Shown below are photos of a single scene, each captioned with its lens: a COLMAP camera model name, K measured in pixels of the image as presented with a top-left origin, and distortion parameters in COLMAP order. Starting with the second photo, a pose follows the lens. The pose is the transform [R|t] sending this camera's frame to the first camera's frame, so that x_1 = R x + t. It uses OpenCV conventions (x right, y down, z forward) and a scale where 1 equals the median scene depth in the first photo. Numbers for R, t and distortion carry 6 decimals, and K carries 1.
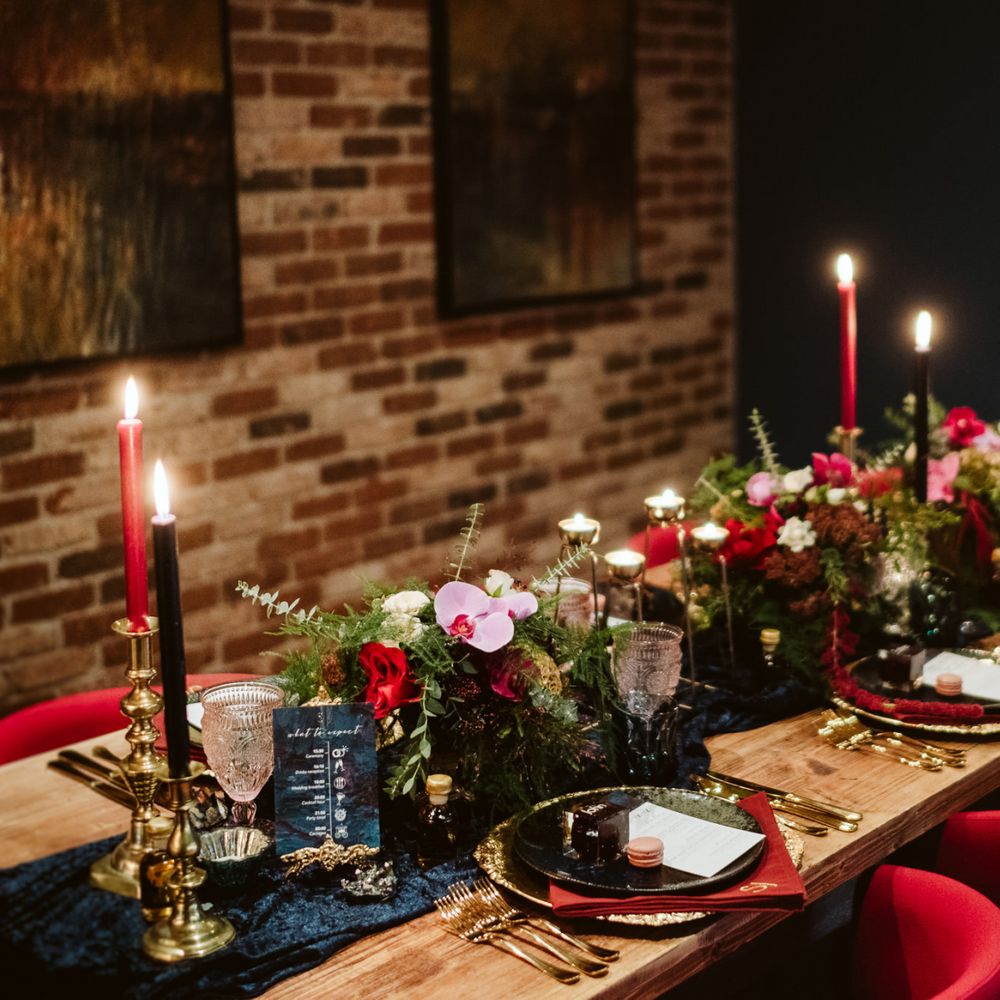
lens RADIAL K [[2404.7, 0, 500.0], [0, 2404.7, 500.0], [0, 0, 1]] dist [-0.623941, 11.433353]
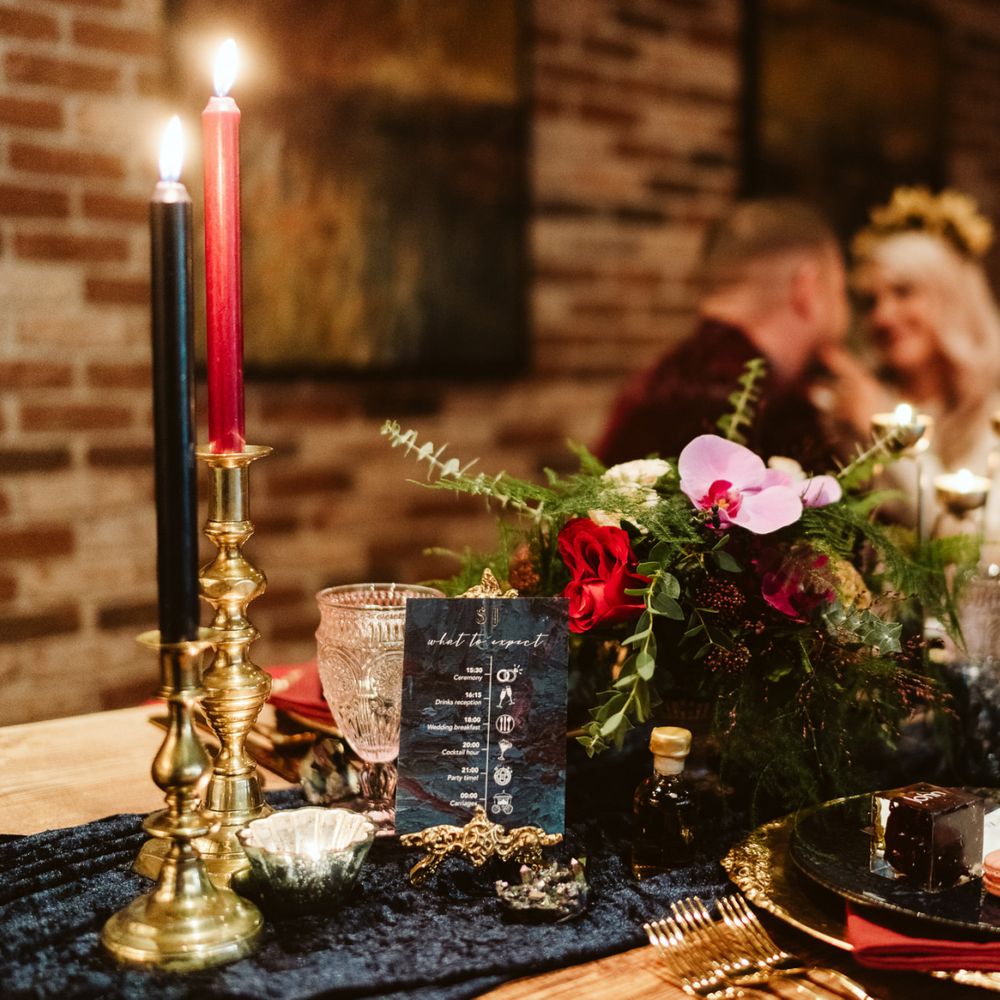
lens RADIAL K [[1858.9, 0, 500.0], [0, 1858.9, 500.0], [0, 0, 1]] dist [-0.059104, 0.182976]
pose [[0.986092, 0.036671, -0.162102, 0.006729], [-0.051509, 0.994761, -0.088303, 0.103521], [0.158014, 0.095425, 0.982815, 0.524785]]
